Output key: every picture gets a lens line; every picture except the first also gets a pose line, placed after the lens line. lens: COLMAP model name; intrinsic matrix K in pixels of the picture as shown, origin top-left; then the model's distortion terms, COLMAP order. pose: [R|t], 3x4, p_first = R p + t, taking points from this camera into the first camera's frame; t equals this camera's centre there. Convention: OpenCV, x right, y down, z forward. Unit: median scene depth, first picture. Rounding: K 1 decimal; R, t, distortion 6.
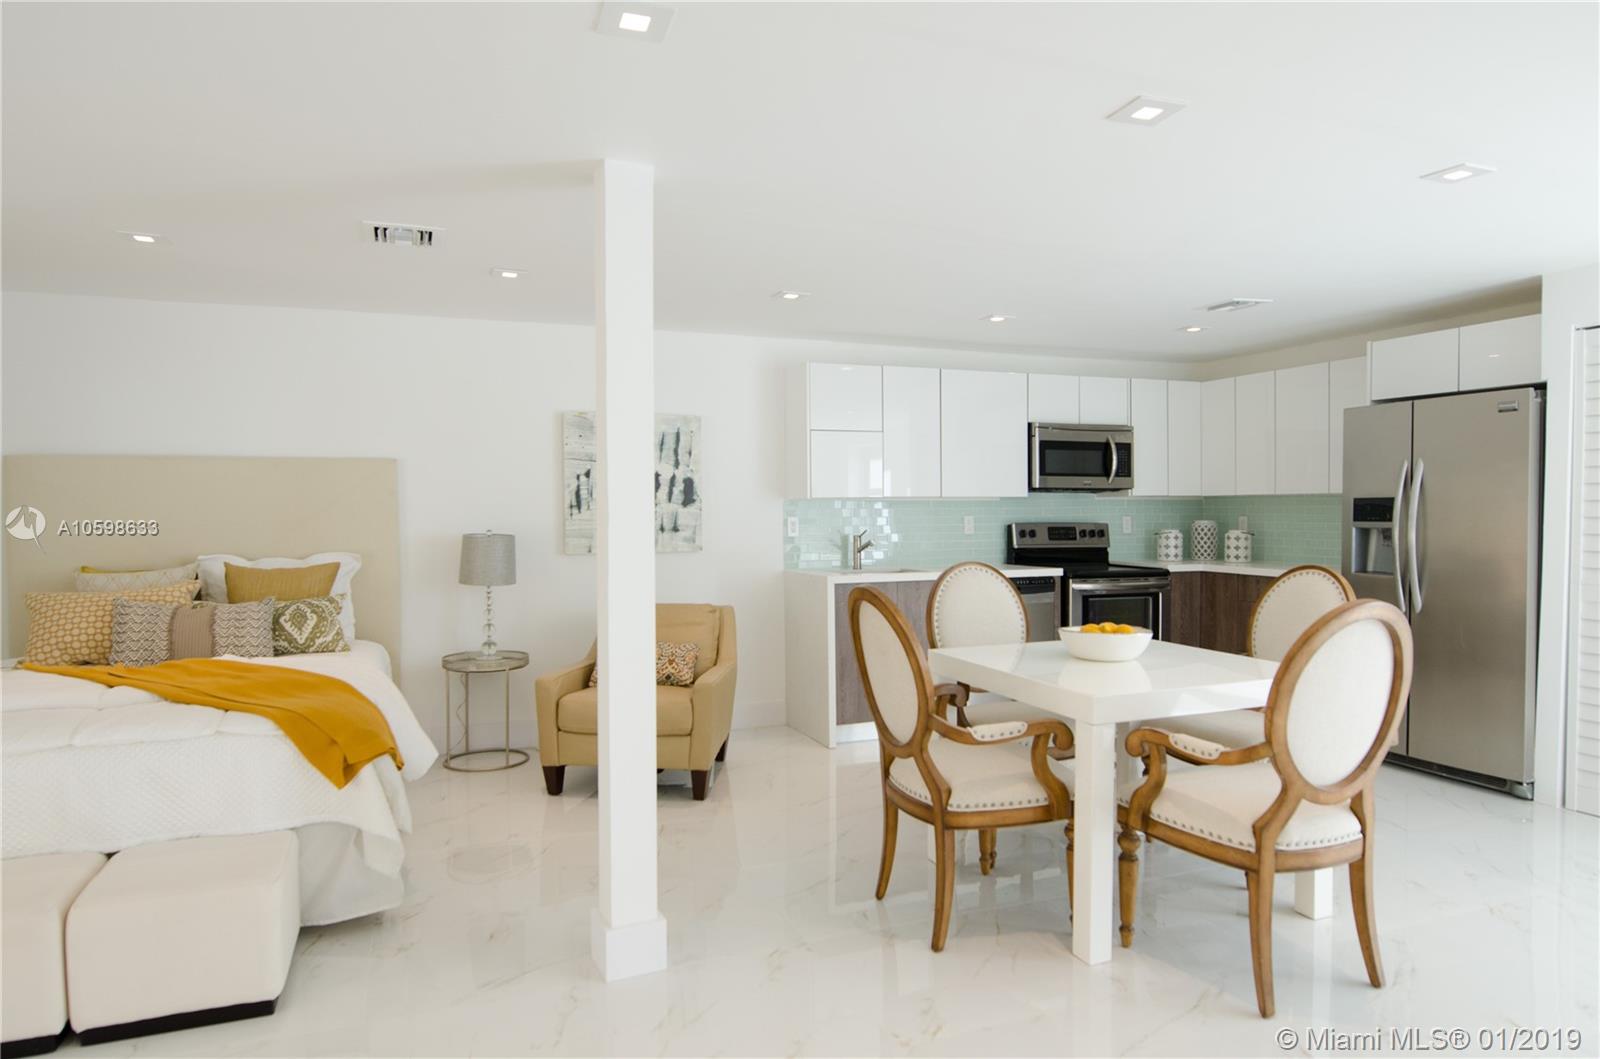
lens RADIAL K [[970.2, 0, 795.7], [0, 970.2, 530.8], [0, 0, 1]] dist [-0.012435, -0.005107]
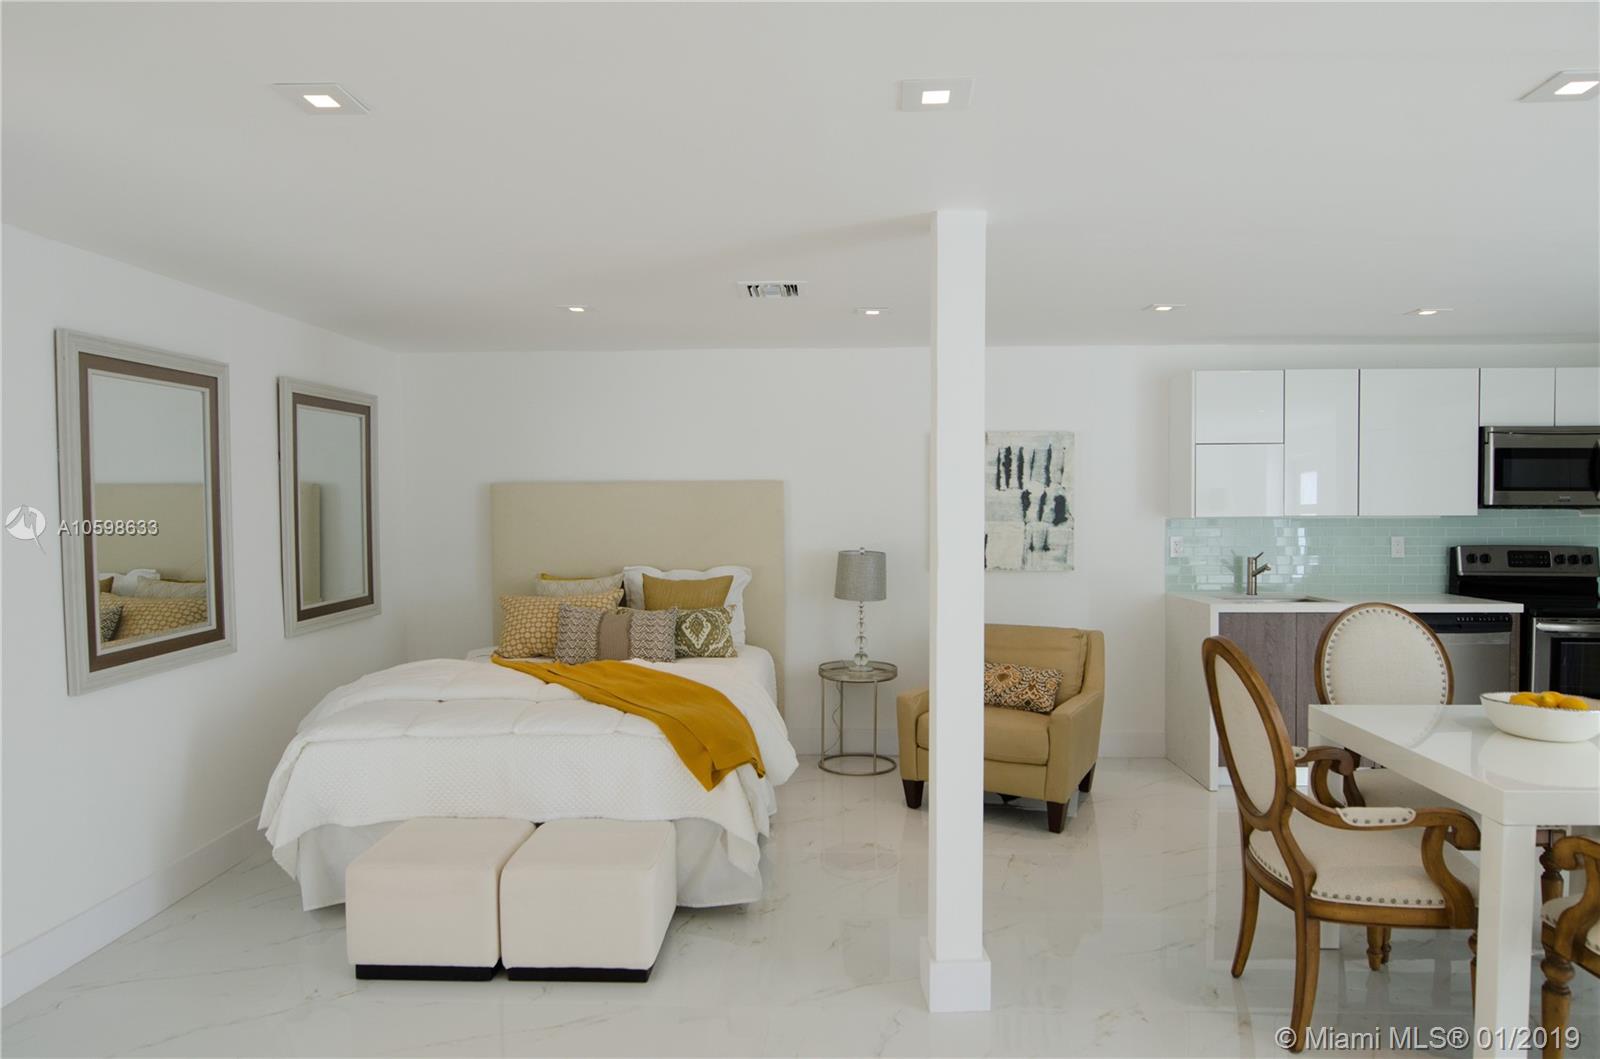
lens RADIAL K [[970.2, 0, 795.7], [0, 970.2, 530.8], [0, 0, 1]] dist [-0.012435, -0.005107]
pose [[0.915178, 0.014214, -0.402798, 0.049166], [-0.011046, 0.999887, 0.010188, -0.033039], [0.402898, -0.004874, 0.915232, 0.001572]]
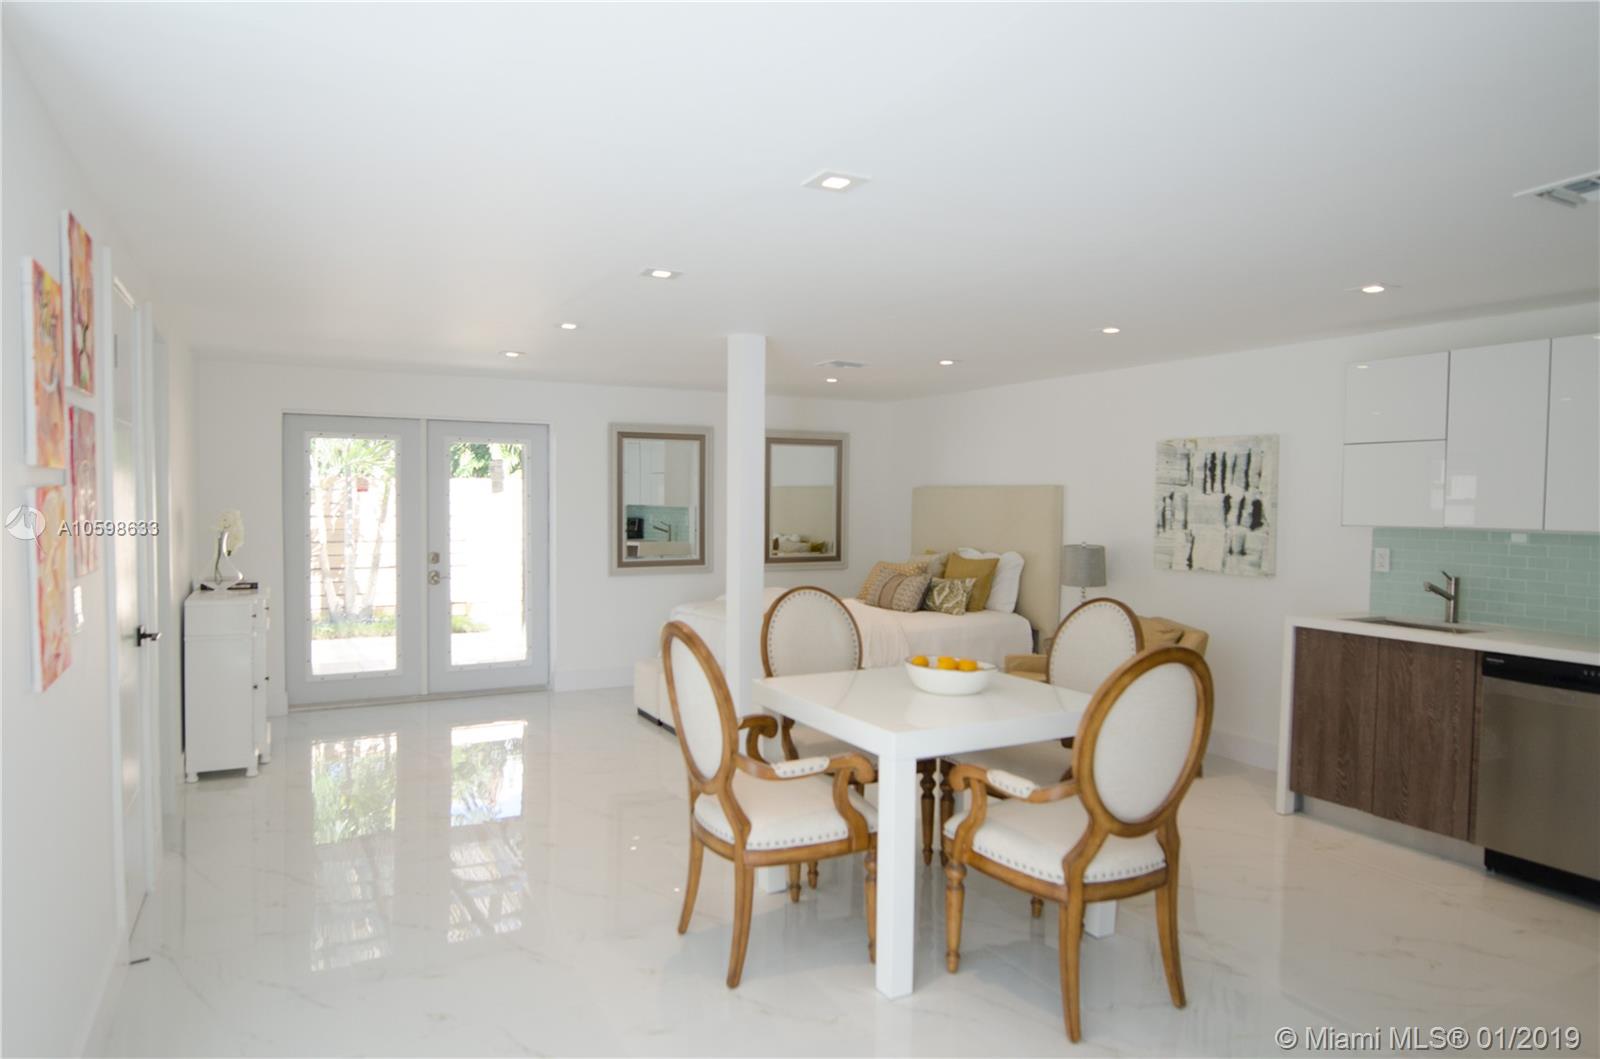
lens RADIAL K [[970.2, 0, 795.7], [0, 970.2, 530.8], [0, 0, 1]] dist [-0.012435, -0.005107]
pose [[0.118386, 0.040859, -0.992127, 0.988646], [-0.037942, 0.998610, 0.036598, -0.052834], [0.992242, 0.033311, 0.119772, 0.543382]]
